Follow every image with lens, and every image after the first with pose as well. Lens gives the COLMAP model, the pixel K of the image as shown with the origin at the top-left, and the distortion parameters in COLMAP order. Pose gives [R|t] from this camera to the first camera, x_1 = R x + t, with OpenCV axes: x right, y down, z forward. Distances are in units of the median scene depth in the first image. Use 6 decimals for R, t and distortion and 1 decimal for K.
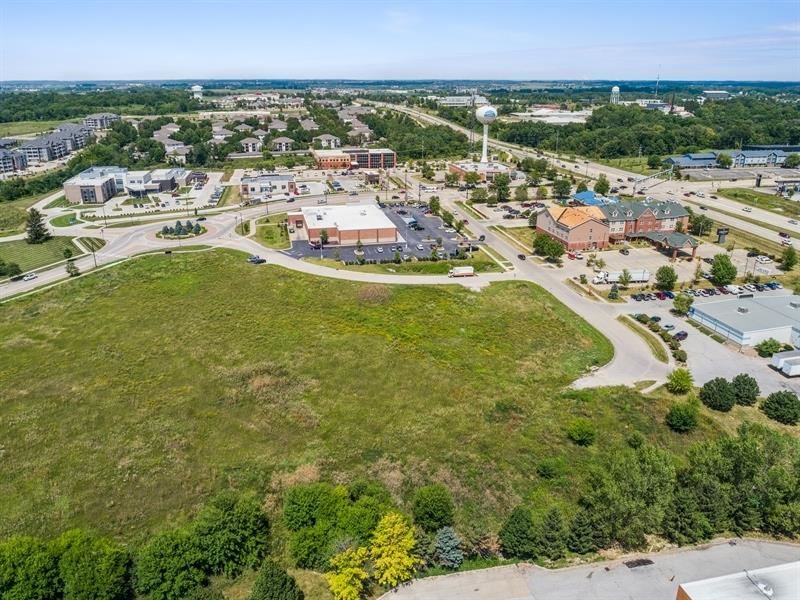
lens RADIAL K [[606.0, 0, 400.0], [0, 606.0, 300.0], [0, 0, 1]] dist [-0.012021, -0.002624]
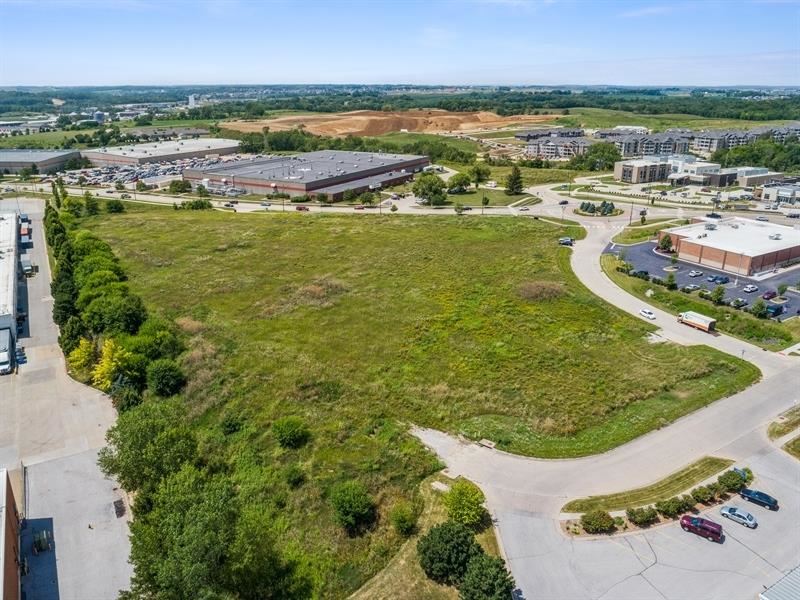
lens RADIAL K [[606.0, 0, 400.0], [0, 606.0, 300.0], [0, 0, 1]] dist [-0.012021, -0.002624]
pose [[0.322688, 0.318811, -0.891197, 0.527242], [-0.327990, 0.920890, 0.210674, -0.090599], [0.887860, 0.224322, 0.401727, 0.380010]]
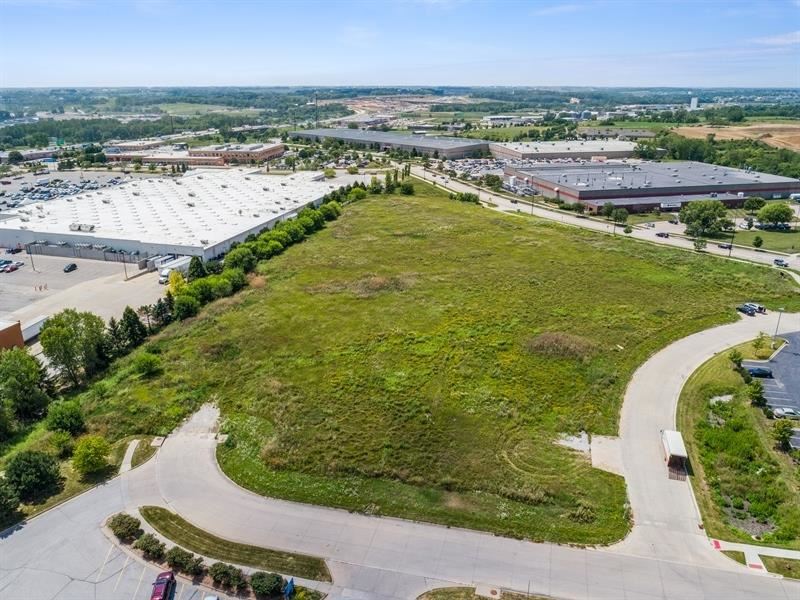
lens RADIAL K [[606.0, 0, 400.0], [0, 606.0, 300.0], [0, 0, 1]] dist [-0.012021, -0.002624]
pose [[-0.455572, 0.298144, -0.838788, 0.473469], [-0.310980, 0.829581, 0.463775, -0.248416], [0.834114, 0.472129, -0.285217, 0.808760]]
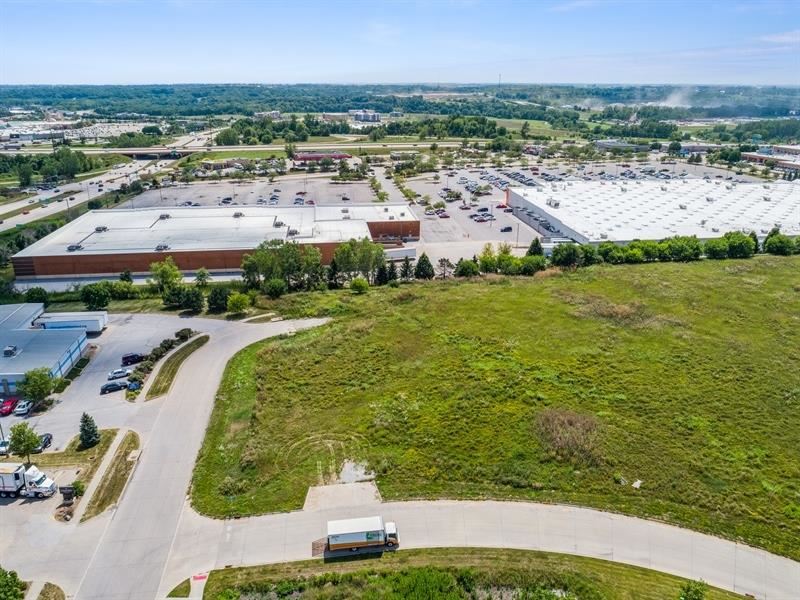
lens RADIAL K [[606.0, 0, 400.0], [0, 606.0, 300.0], [0, 0, 1]] dist [-0.012021, -0.002624]
pose [[-0.996765, -0.030235, 0.074465, 0.050491], [0.025168, 0.762500, 0.646499, -0.335207], [-0.076326, 0.646282, -0.759272, 1.048326]]
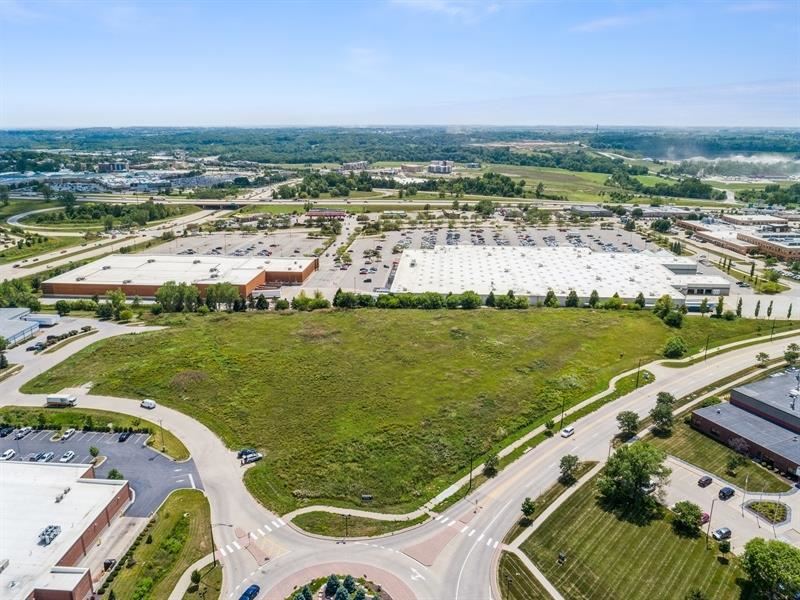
lens RADIAL K [[606.0, 0, 400.0], [0, 606.0, 300.0], [0, 0, 1]] dist [-0.012021, -0.002624]
pose [[-0.958350, -0.082746, 0.273345, -0.550348], [0.097768, 0.804225, 0.586228, -0.576145], [-0.268339, 0.588537, -0.762639, 1.304255]]
